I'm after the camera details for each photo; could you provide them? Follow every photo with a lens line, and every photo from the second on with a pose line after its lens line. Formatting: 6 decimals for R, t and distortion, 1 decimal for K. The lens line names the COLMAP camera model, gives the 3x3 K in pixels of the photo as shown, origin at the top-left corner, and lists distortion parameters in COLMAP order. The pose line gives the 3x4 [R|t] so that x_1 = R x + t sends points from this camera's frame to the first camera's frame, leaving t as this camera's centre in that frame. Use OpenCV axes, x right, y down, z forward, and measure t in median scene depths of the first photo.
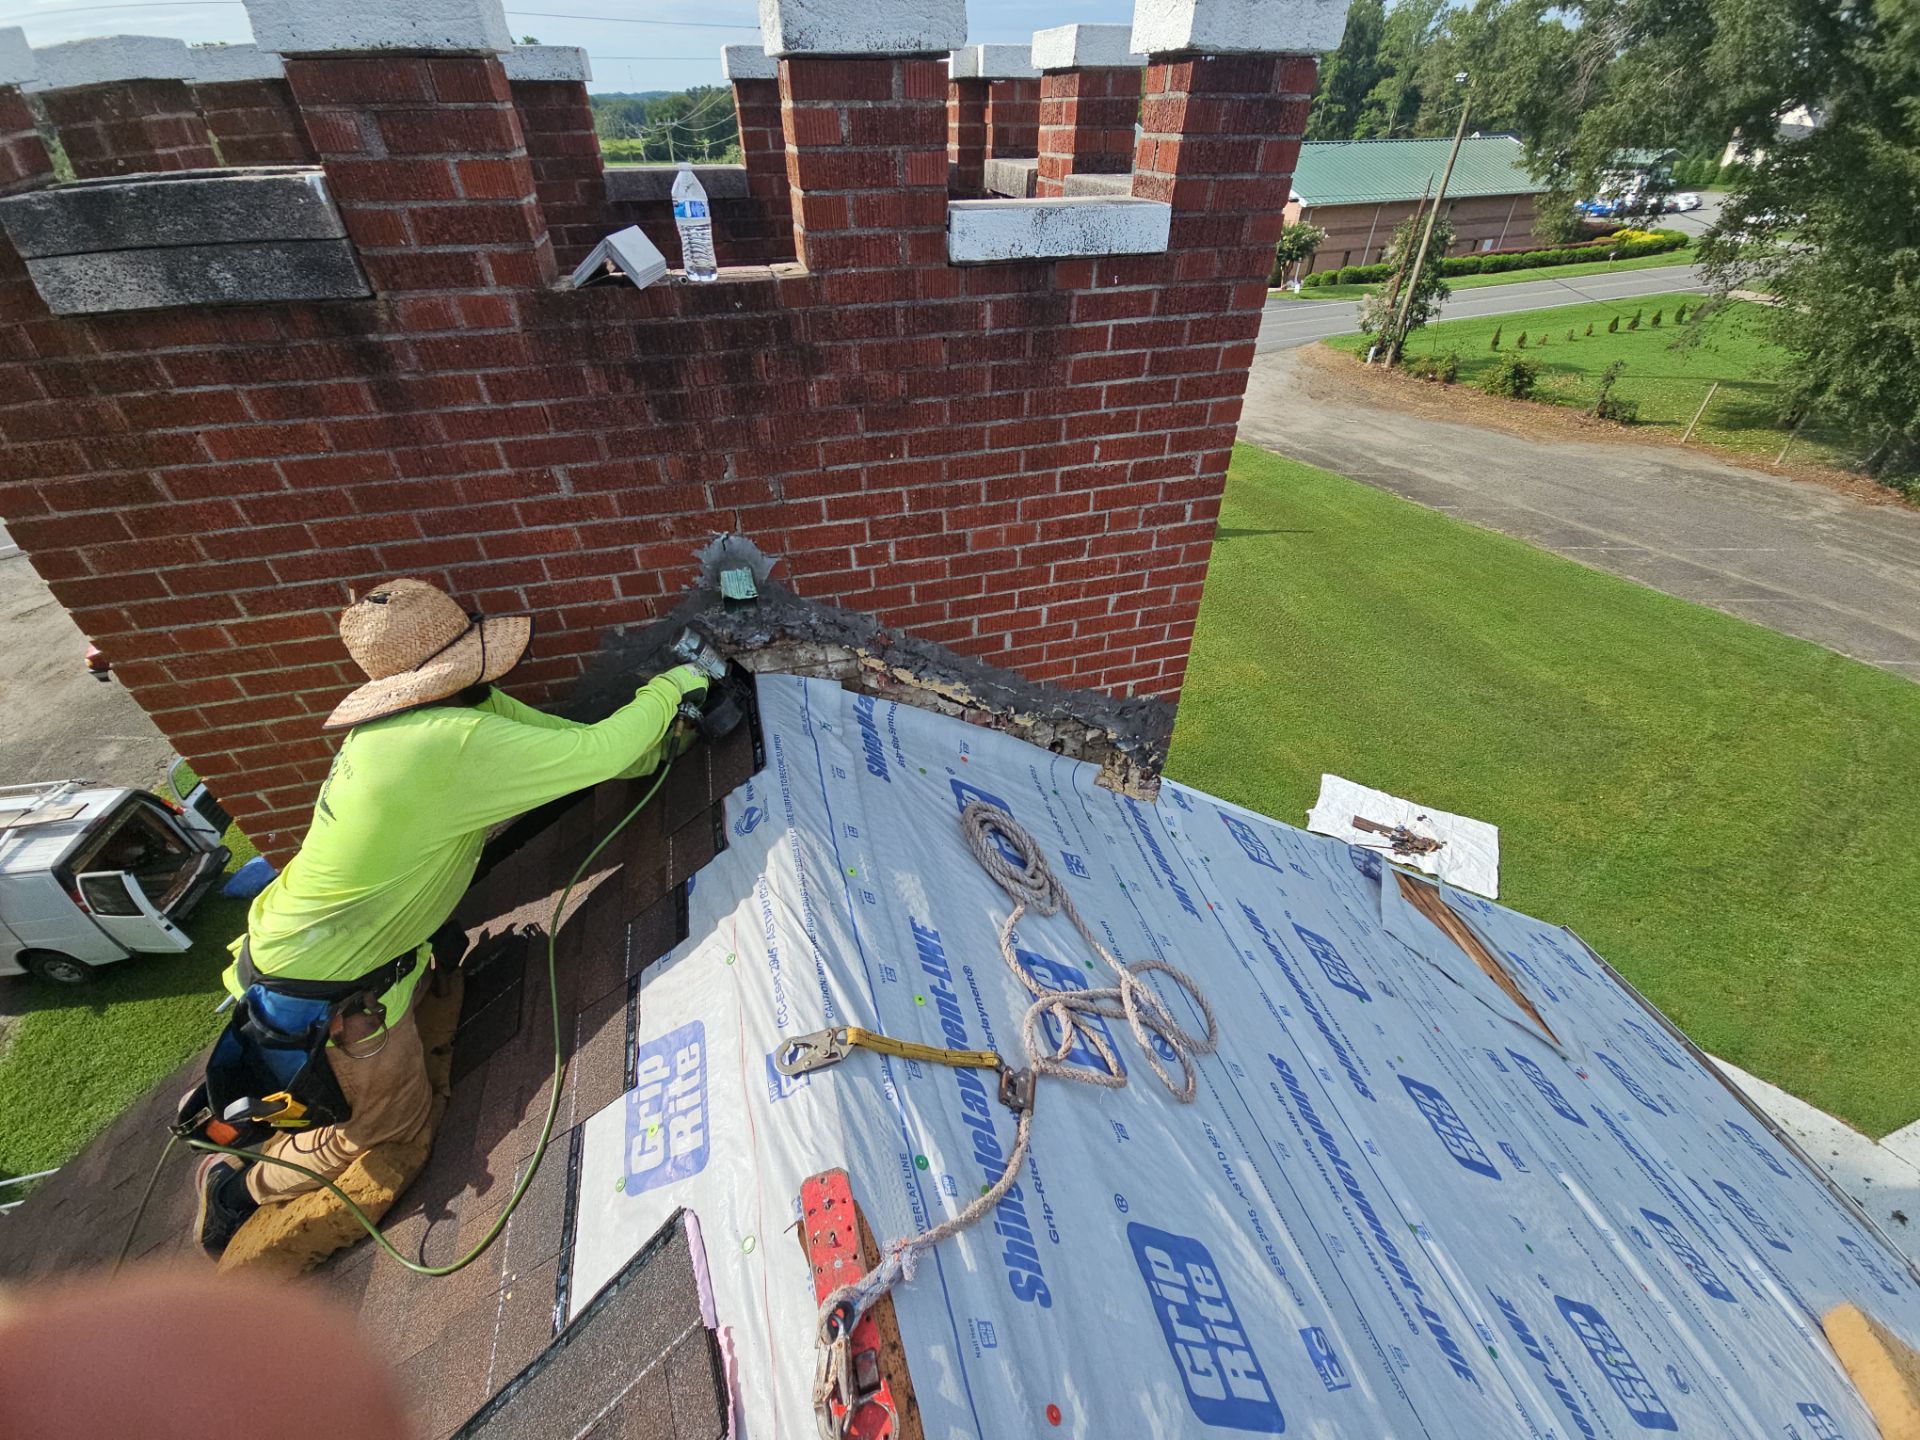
lens RADIAL K [[776.1, 0, 951.4], [0, 776.1, 708.6], [0, 0, 1]] dist [0.010868, -0.008129]
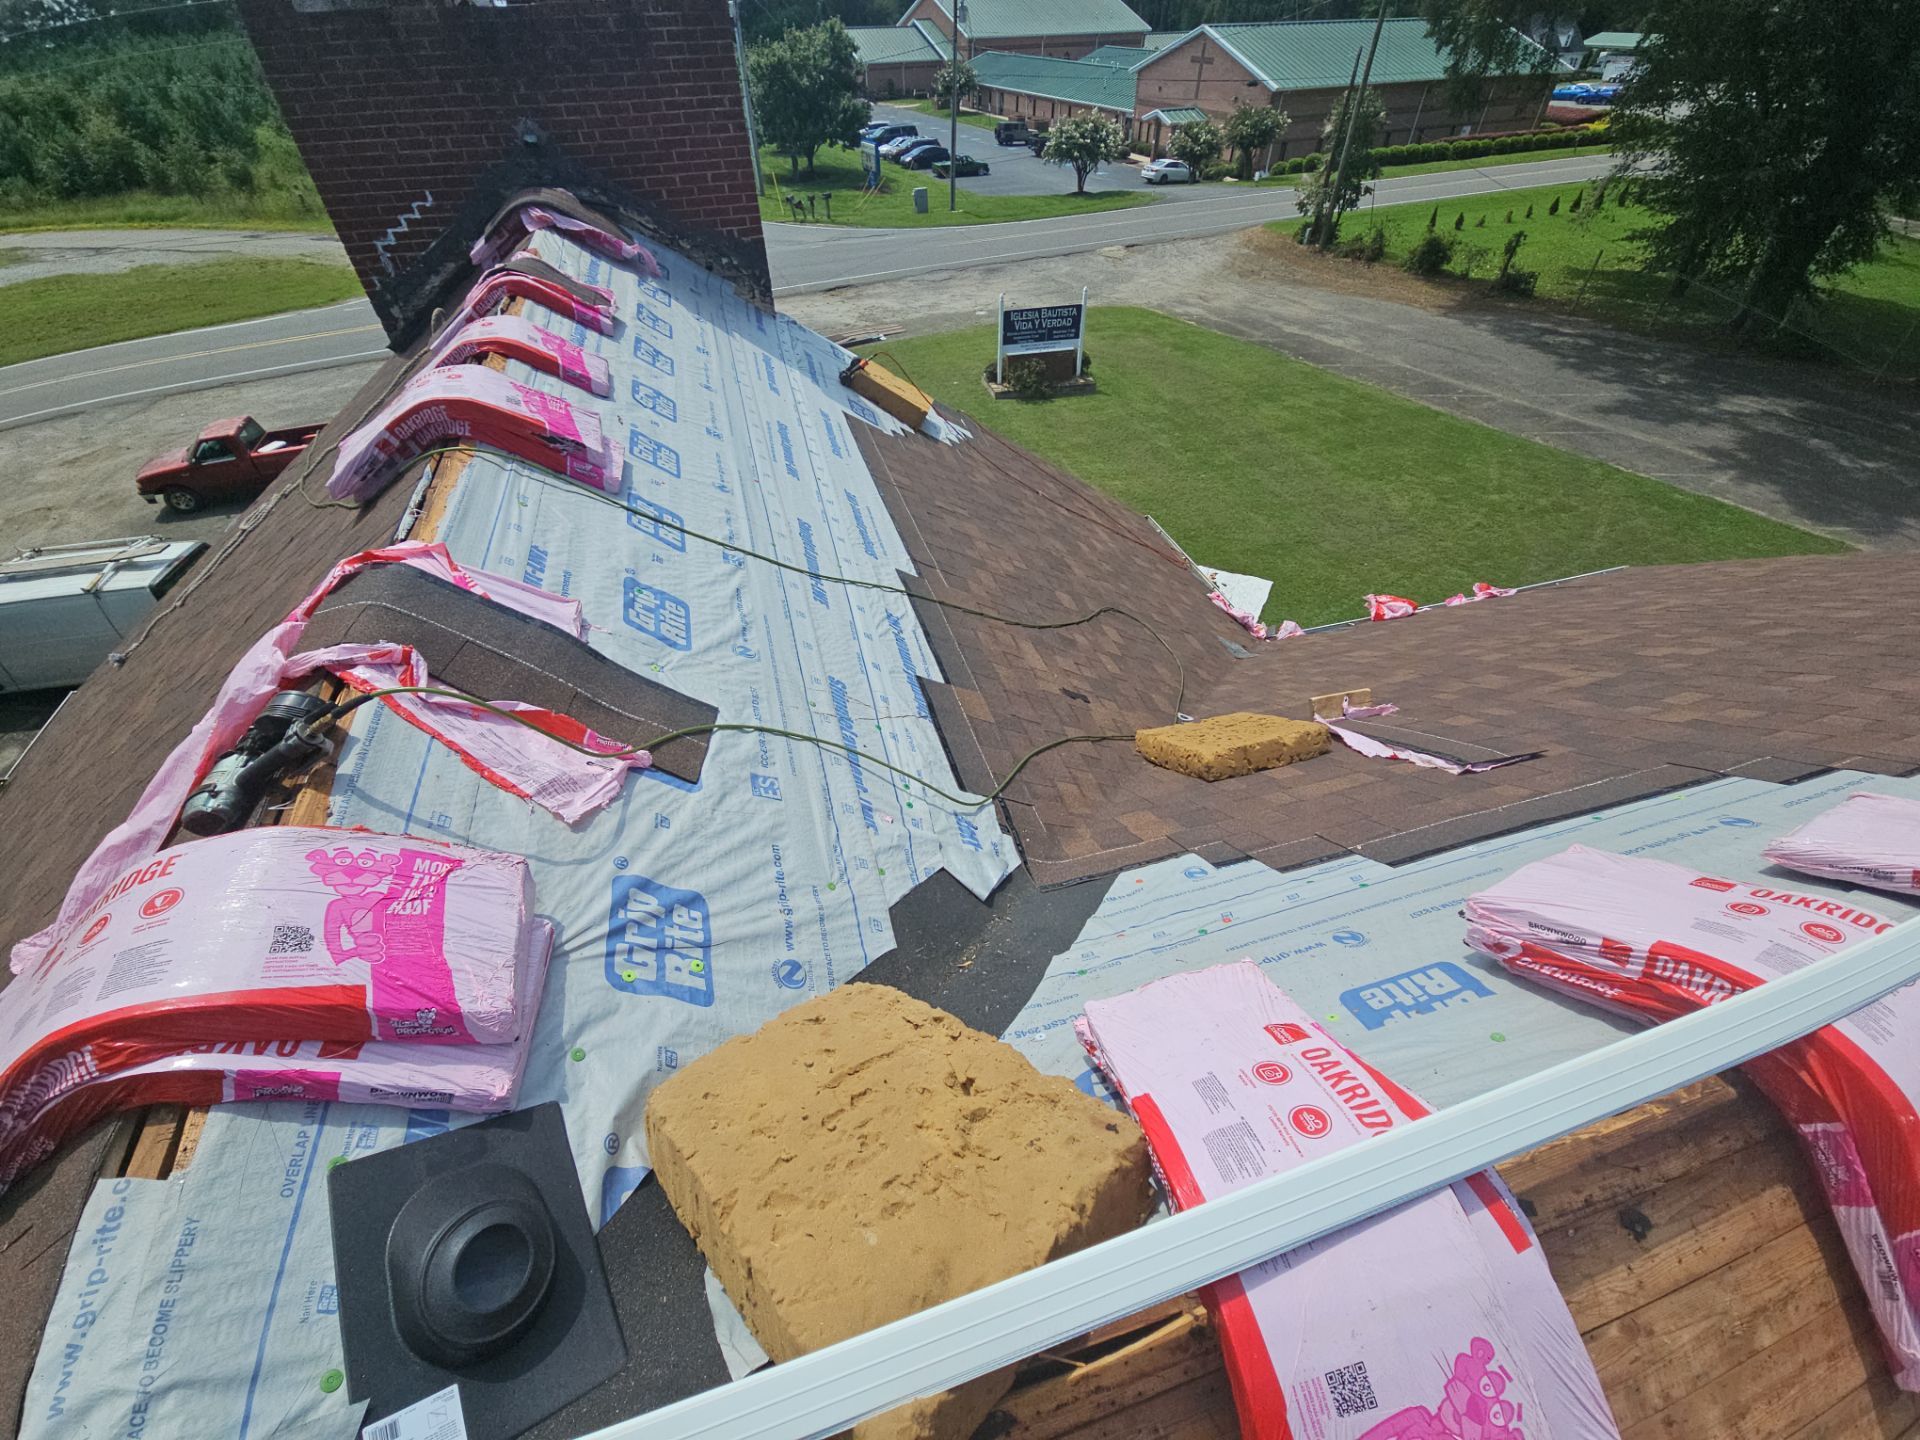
lens RADIAL K [[776.1, 0, 953.0], [0, 776.1, 710.2], [0, 0, 1]] dist [0.010868, -0.008129]
pose [[0.999940, -0.010818, -0.001470, 0.804976], [0.010905, 0.996135, 0.087160, 1.097579], [0.000522, -0.087170, 0.996193, -1.268468]]
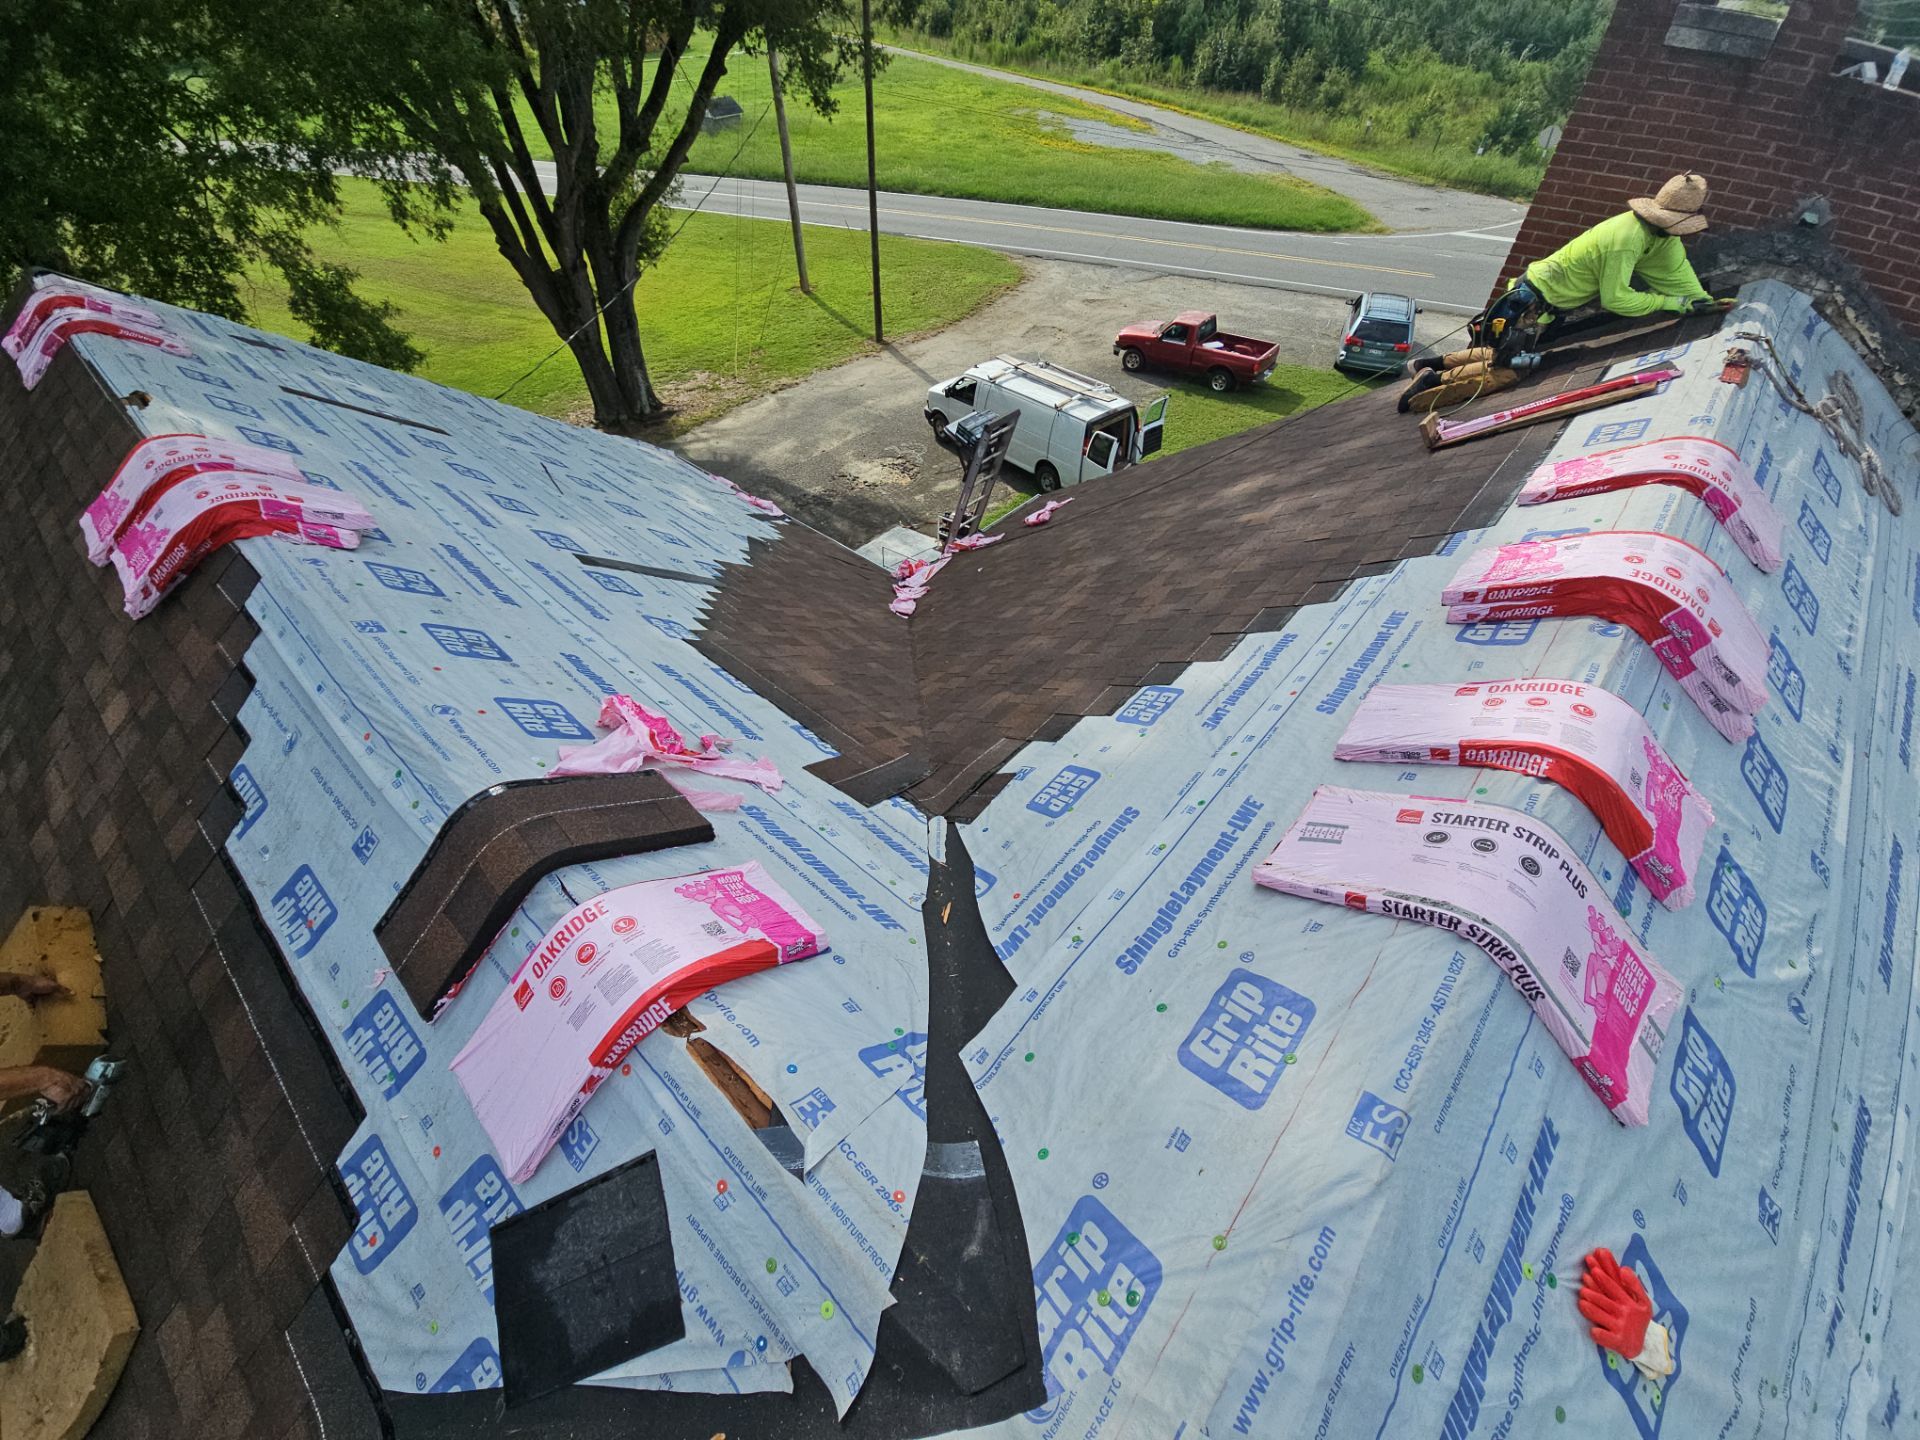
lens RADIAL K [[776.1, 0, 957.6], [0, 776.1, 716.8], [0, 0, 1]] dist [0.010868, -0.008129]
pose [[0.546602, 0.599050, -0.585120, 0.373095], [-0.513921, 0.791653, 0.330410, 1.051524], [0.661144, 0.120103, 0.740584, -1.442714]]
